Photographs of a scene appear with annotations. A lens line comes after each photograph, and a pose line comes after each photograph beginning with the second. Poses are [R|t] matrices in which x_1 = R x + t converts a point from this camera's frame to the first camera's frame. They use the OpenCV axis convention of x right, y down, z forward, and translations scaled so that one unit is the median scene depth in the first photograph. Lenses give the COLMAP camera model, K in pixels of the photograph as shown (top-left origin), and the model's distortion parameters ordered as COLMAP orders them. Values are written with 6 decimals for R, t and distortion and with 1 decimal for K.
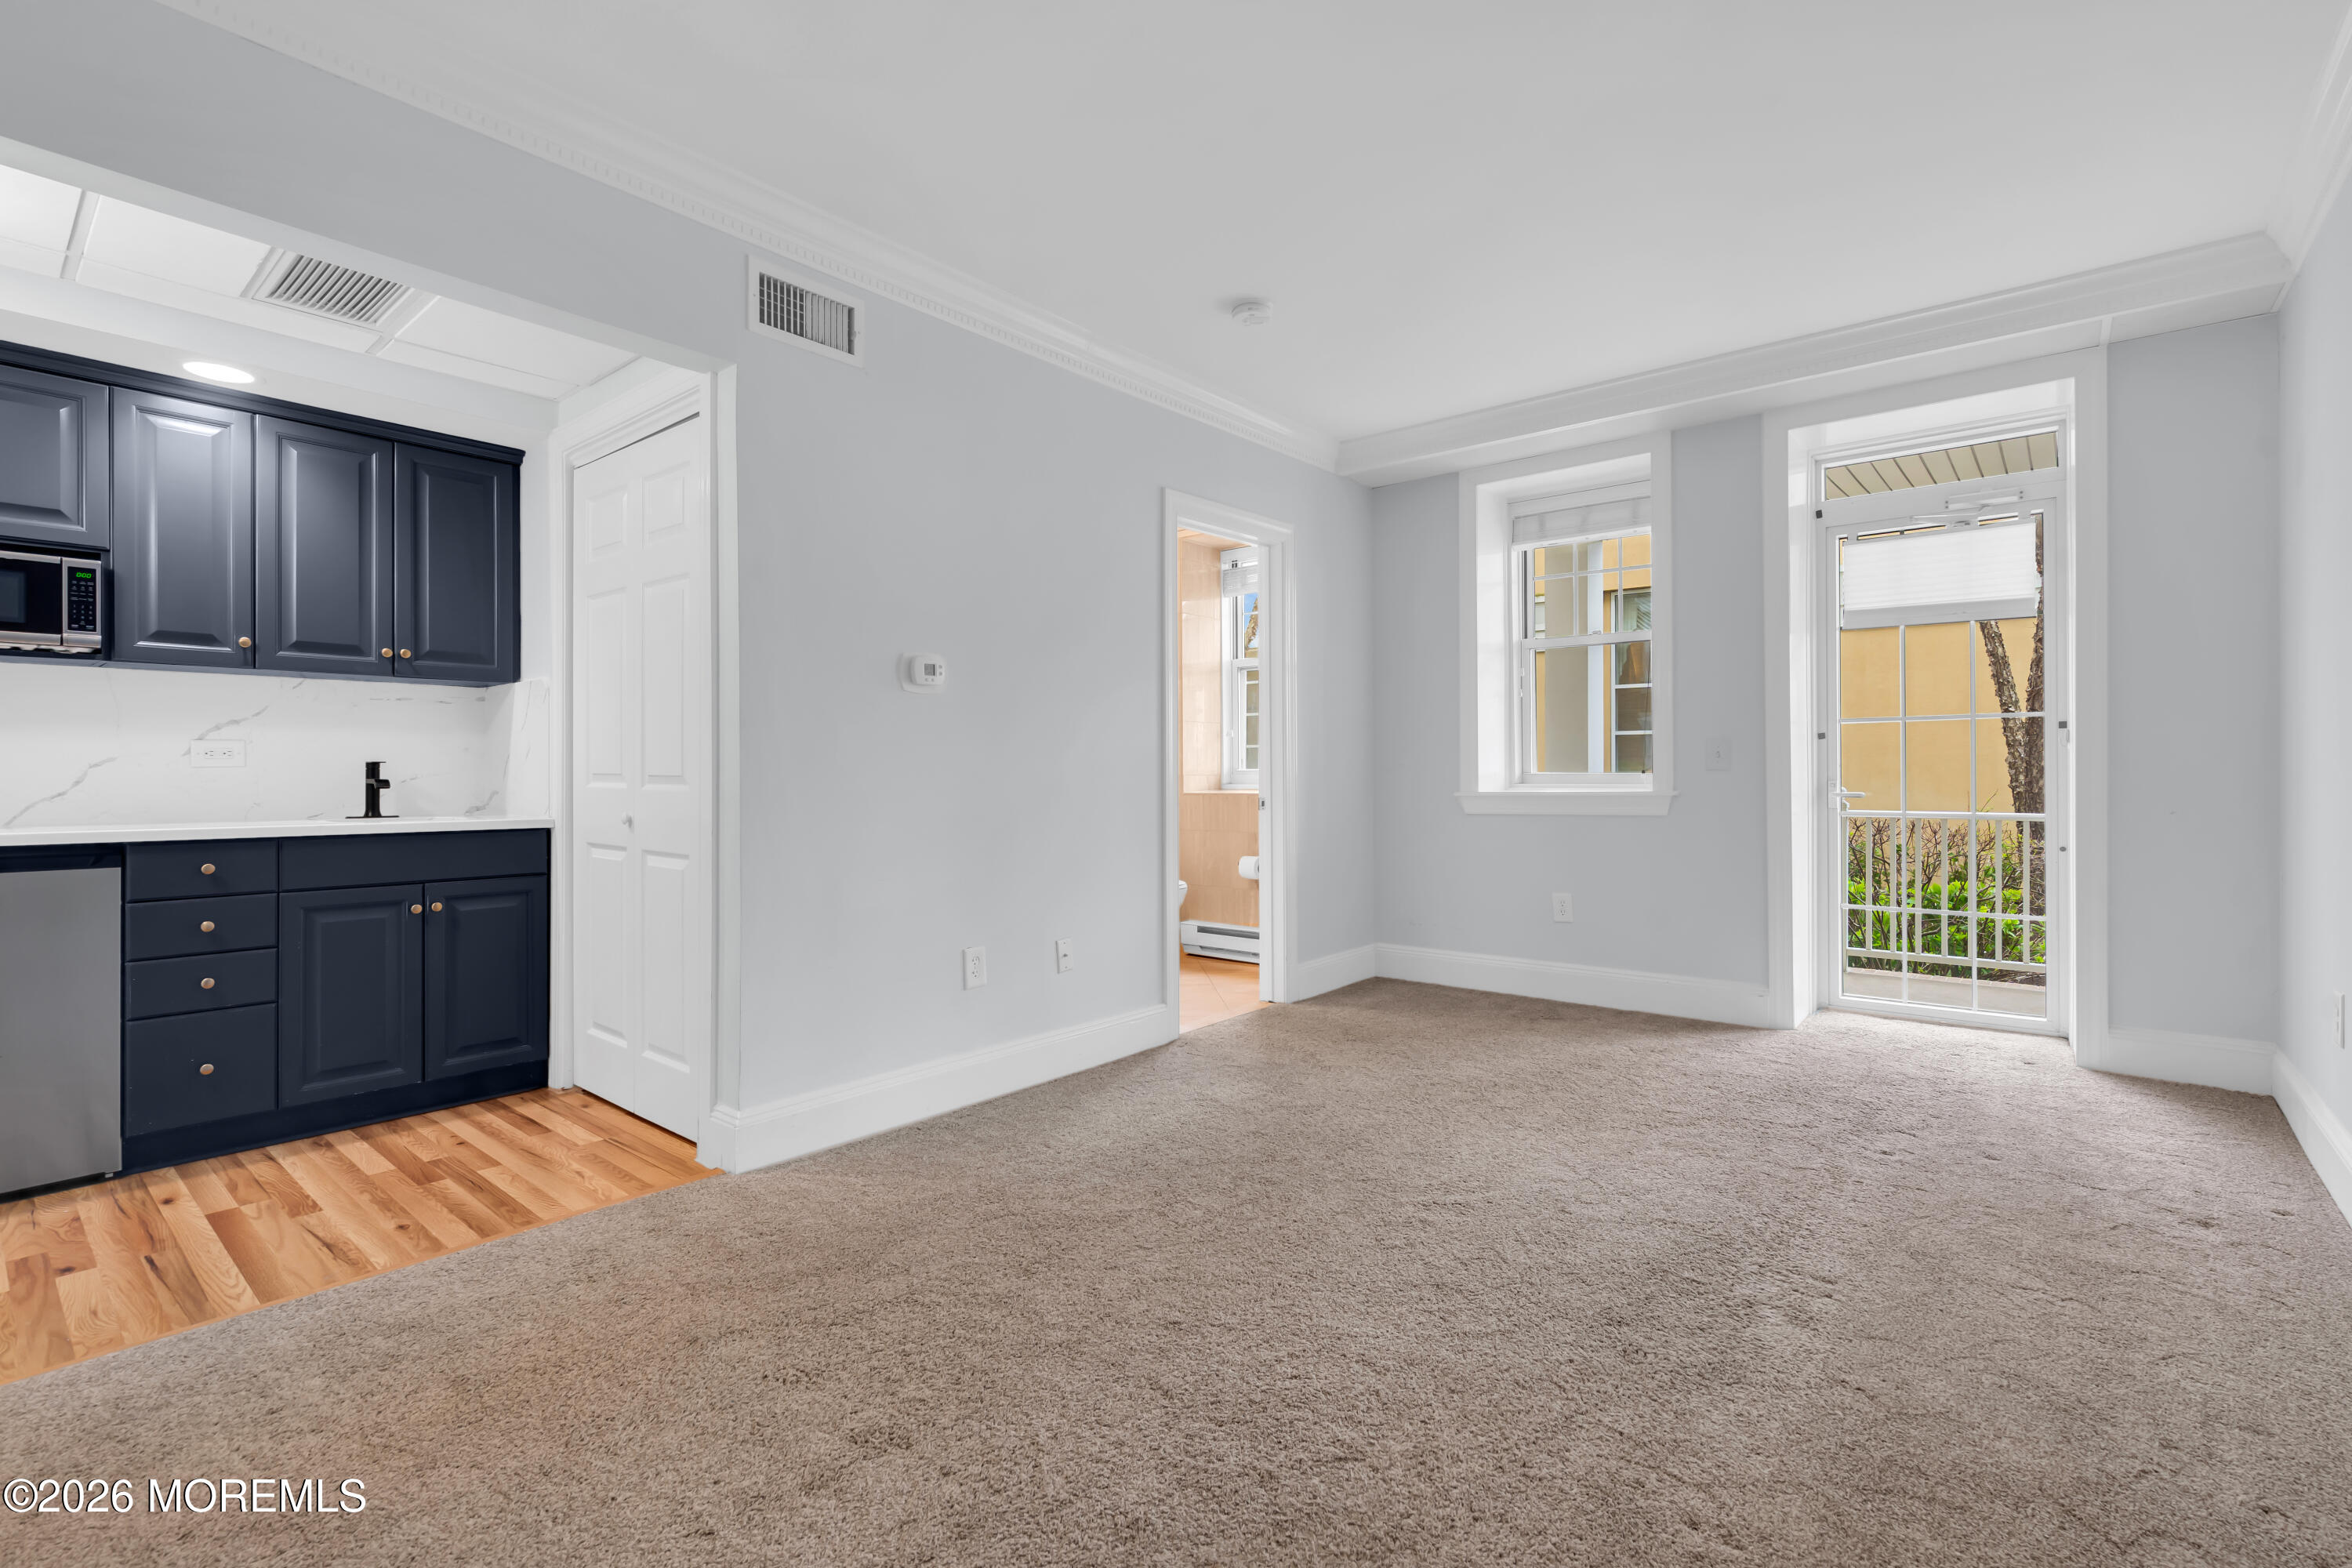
lens RADIAL K [[1083.5, 0, 1205.5], [0, 1083.5, 773.1], [0, 0, 1]] dist [-0.004516, 0.000347]
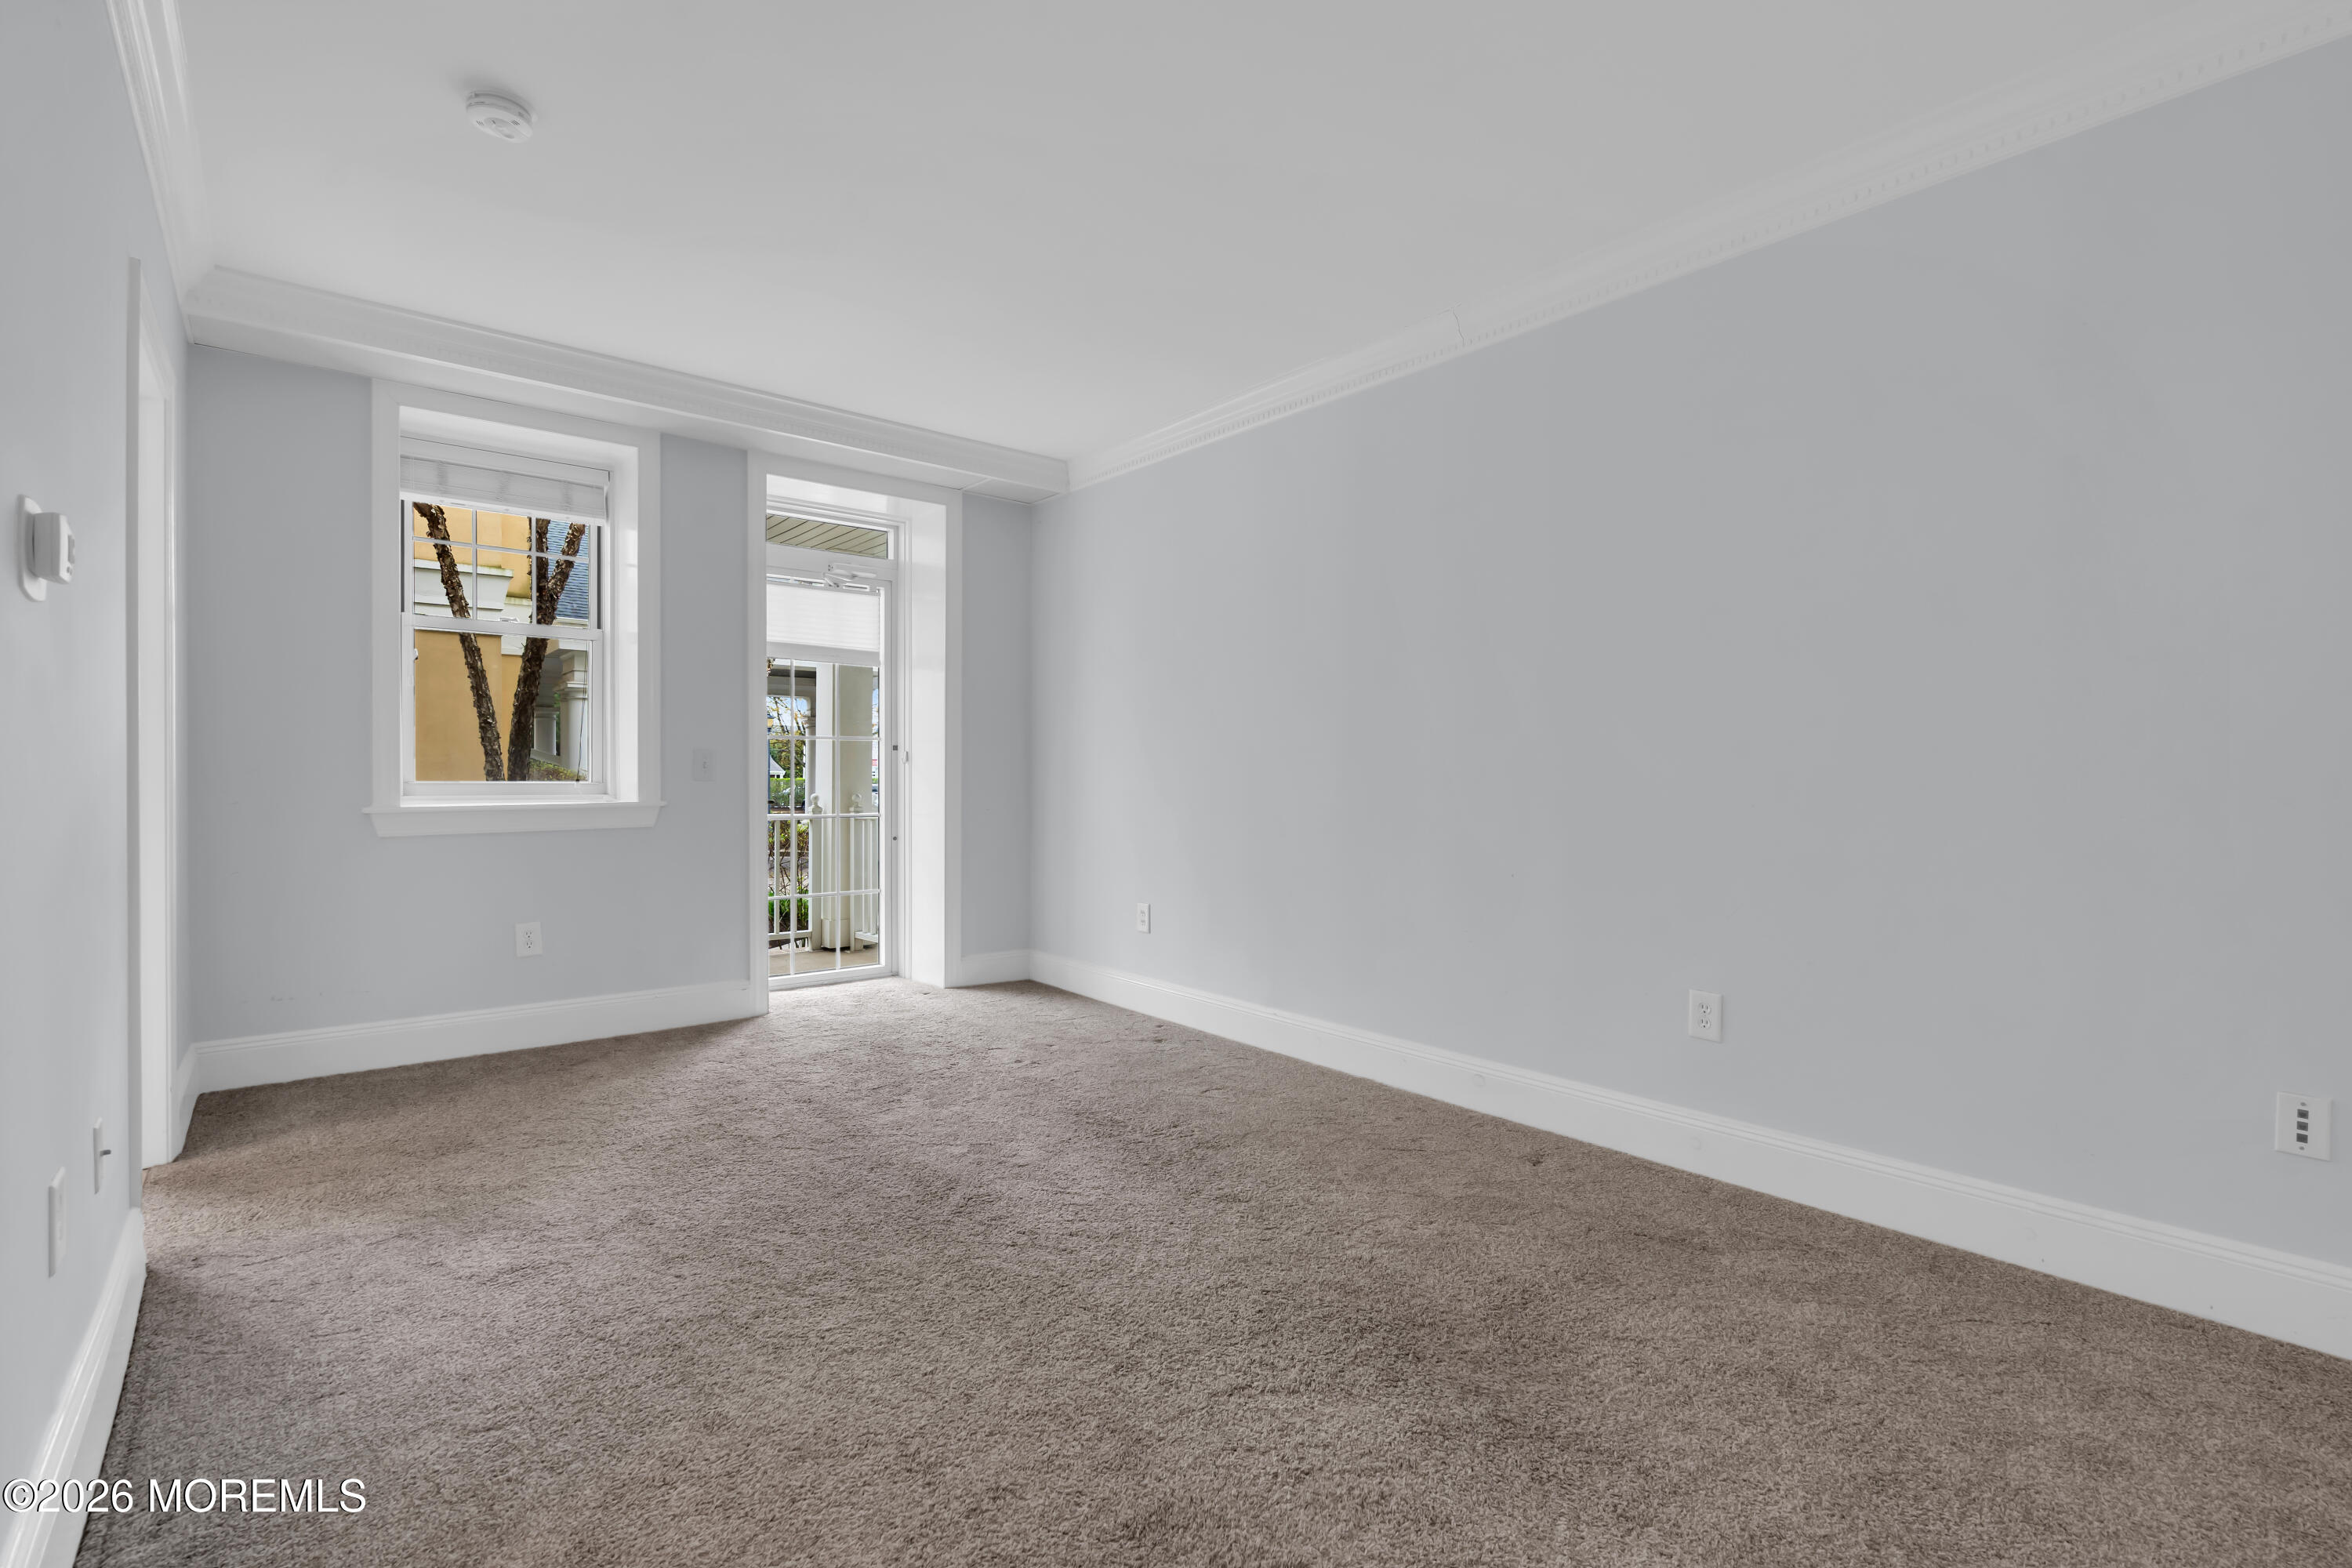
lens RADIAL K [[1083.5, 0, 1163.7], [0, 1083.5, 786.7], [0, 0, 1]] dist [-0.004516, 0.000347]
pose [[0.182438, -0.003311, 0.983212, -0.432791], [-0.004207, 0.999983, 0.004148, -0.002403], [-0.983208, -0.004893, 0.182421, 0.359342]]
